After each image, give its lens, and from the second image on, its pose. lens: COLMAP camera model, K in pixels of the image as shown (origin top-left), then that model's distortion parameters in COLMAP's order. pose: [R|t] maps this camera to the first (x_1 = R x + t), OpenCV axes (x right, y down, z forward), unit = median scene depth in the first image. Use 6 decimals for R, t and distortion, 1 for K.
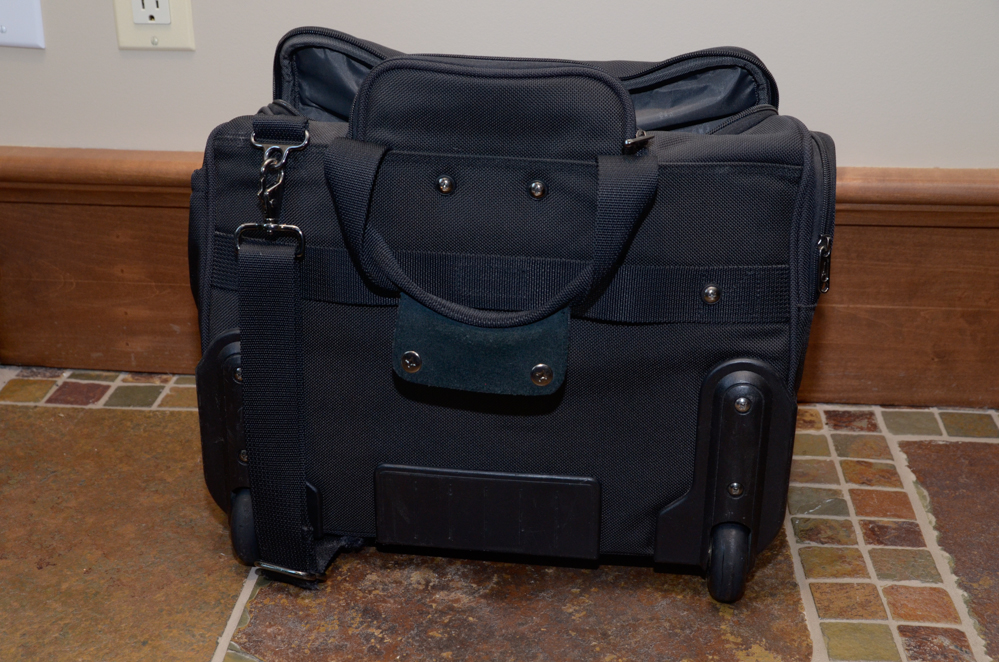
lens RADIAL K [[1409.8, 0, 480.1], [0, 1409.8, 348.3], [0, 0, 1]] dist [0.099489, 0.000000]
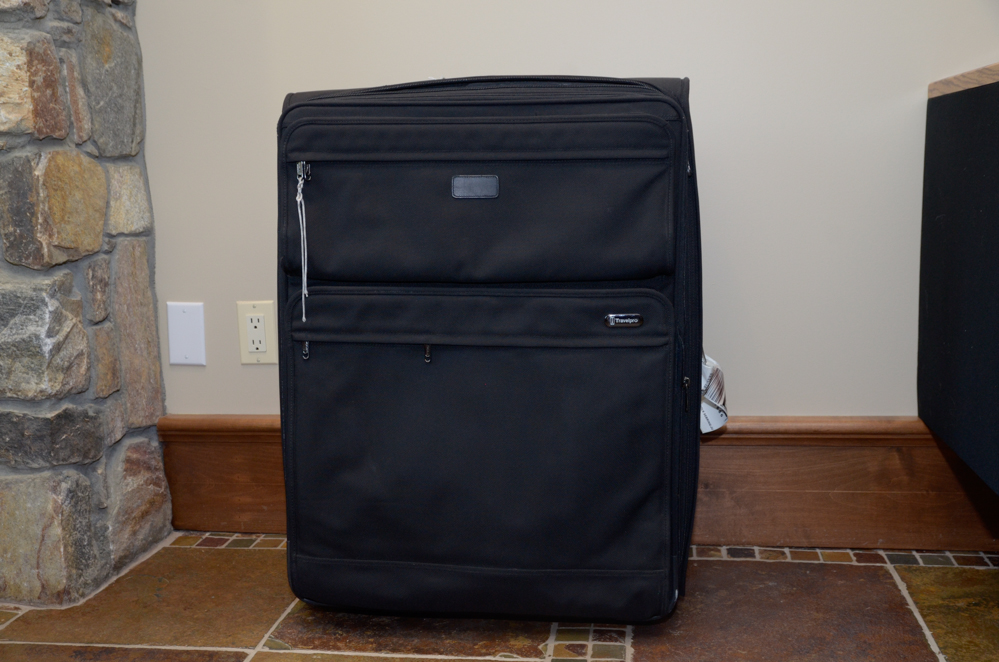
lens RADIAL K [[1148.2, 0, 473.2], [0, 1148.2, 355.6], [0, 0, 1]] dist [0.053769, 0.000000]
pose [[0.996094, -0.021047, -0.085759, 0.248477], [0.000817, 0.973337, -0.229378, 0.176353], [0.088300, 0.228412, 0.969552, -0.641183]]
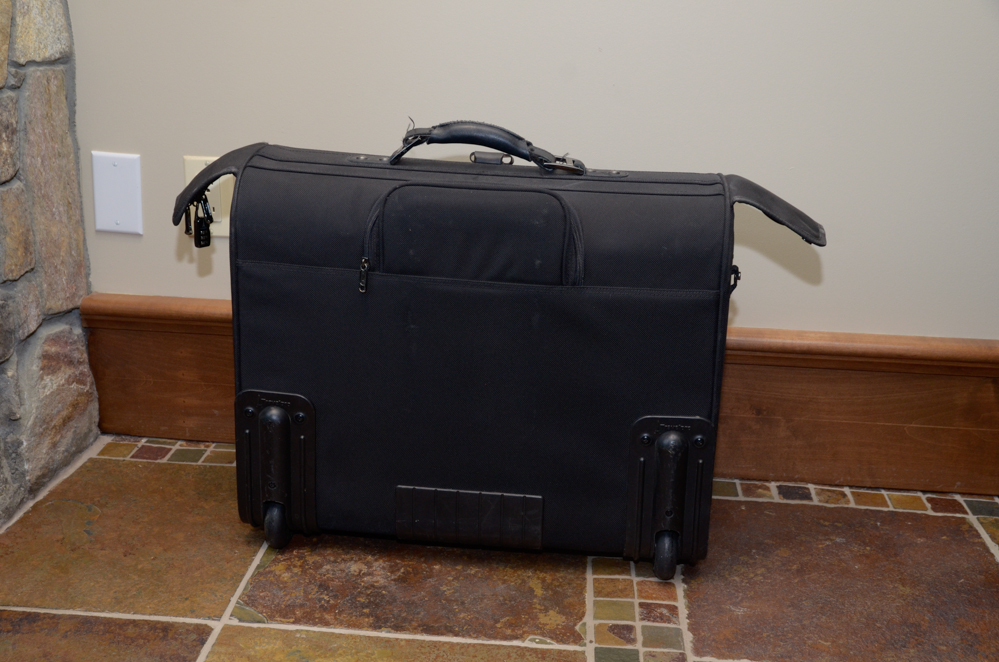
lens RADIAL K [[1206.6, 0, 474.7], [0, 1206.6, 355.4], [0, 0, 1]] dist [0.071067, 0.000000]
pose [[0.999568, 0.027662, -0.009918, 0.098364], [-0.028292, 0.997119, -0.070376, 0.011178], [0.007942, 0.070626, 0.997471, -0.399073]]
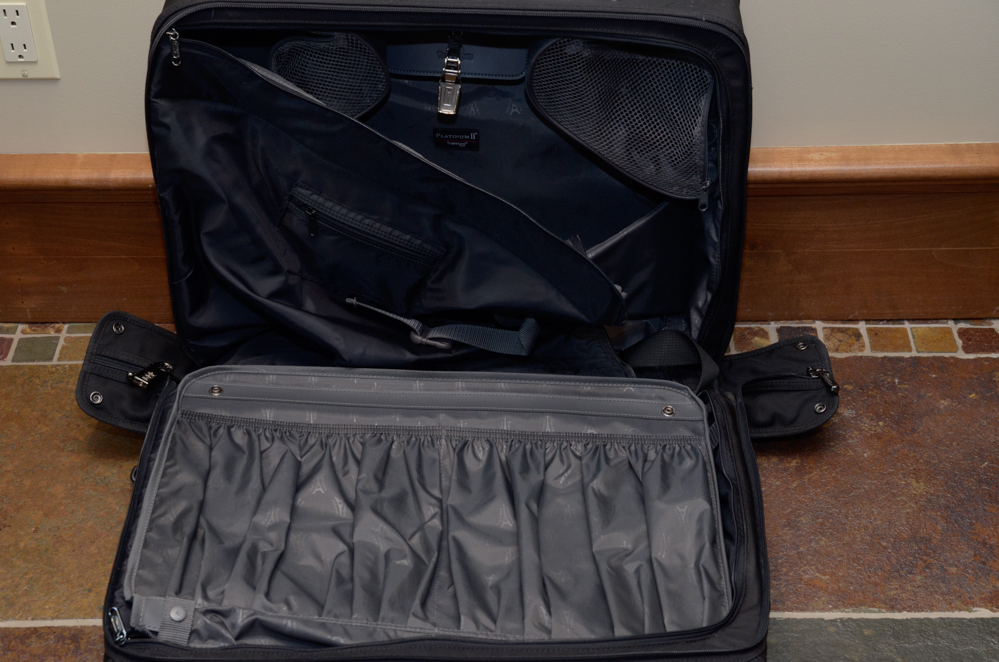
lens RADIAL K [[1908.2, 0, 479.7], [0, 1908.2, 347.5], [0, 0, 1]] dist [0.218617, 0.000000]
pose [[0.997173, -0.061689, 0.042911, 0.078452], [0.048773, 0.965726, 0.254939, -0.455135], [-0.057167, -0.252125, 0.966005, -0.755499]]
